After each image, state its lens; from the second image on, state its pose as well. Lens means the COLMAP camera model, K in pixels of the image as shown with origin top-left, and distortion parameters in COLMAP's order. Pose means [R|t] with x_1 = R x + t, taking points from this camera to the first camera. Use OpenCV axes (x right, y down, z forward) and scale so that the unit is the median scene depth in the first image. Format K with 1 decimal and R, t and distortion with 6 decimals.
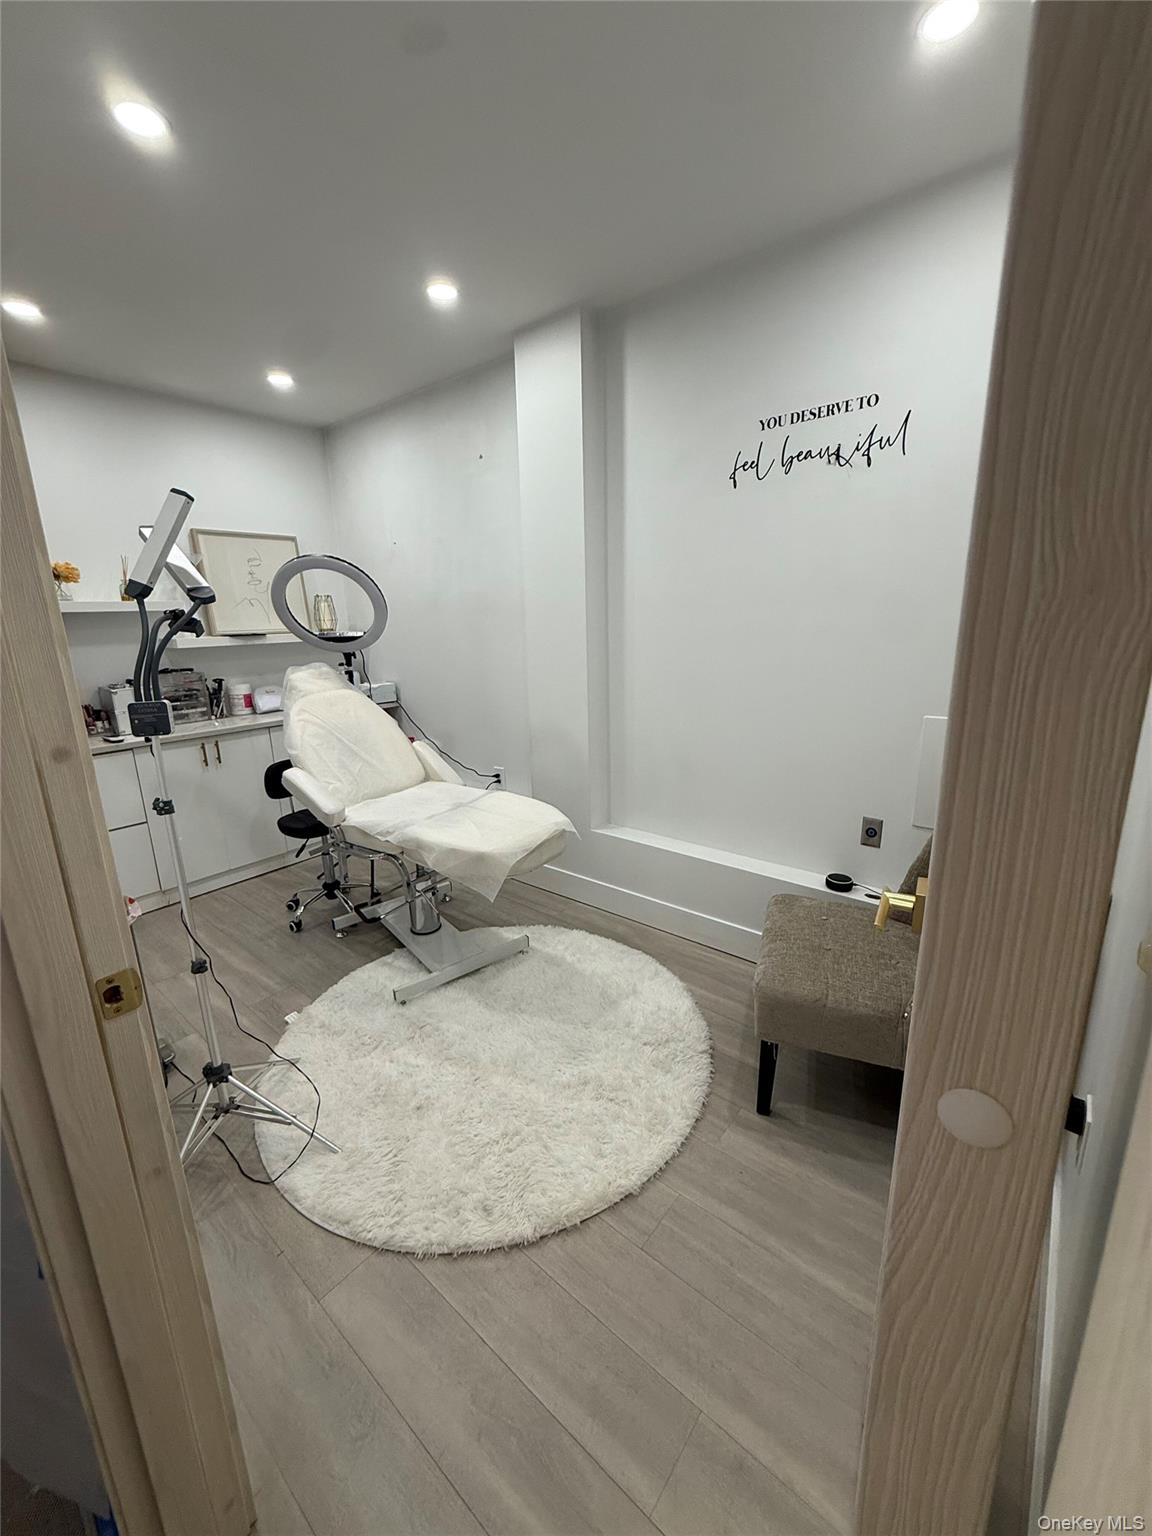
lens RADIAL K [[610.6, 0, 577.6], [0, 610.6, 762.5], [0, 0, 1]] dist [0.000655, -0.000083]
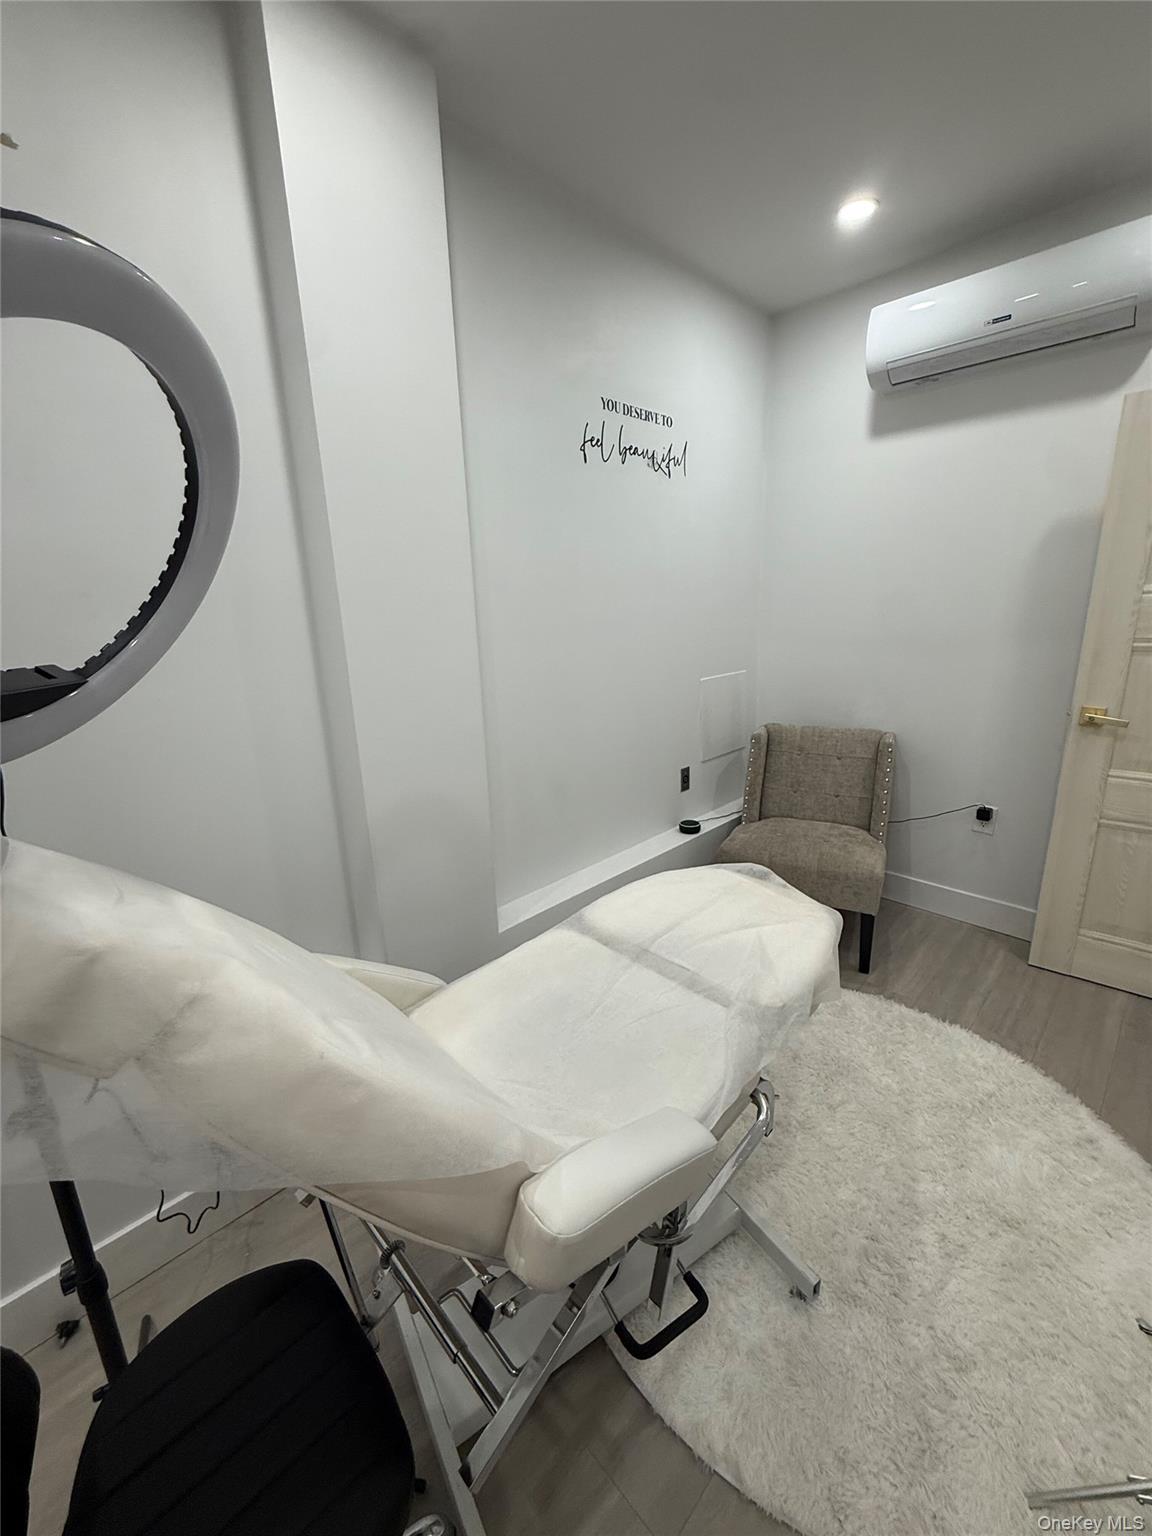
lens RADIAL K [[610.6, 0, 577.6], [0, 610.6, 762.5], [0, 0, 1]] dist [0.000655, -0.000083]
pose [[0.105865, -0.231648, 0.967022, -0.780647], [0.262653, 0.944463, 0.197490, -0.233807], [-0.959065, 0.233084, 0.160829, 1.061483]]
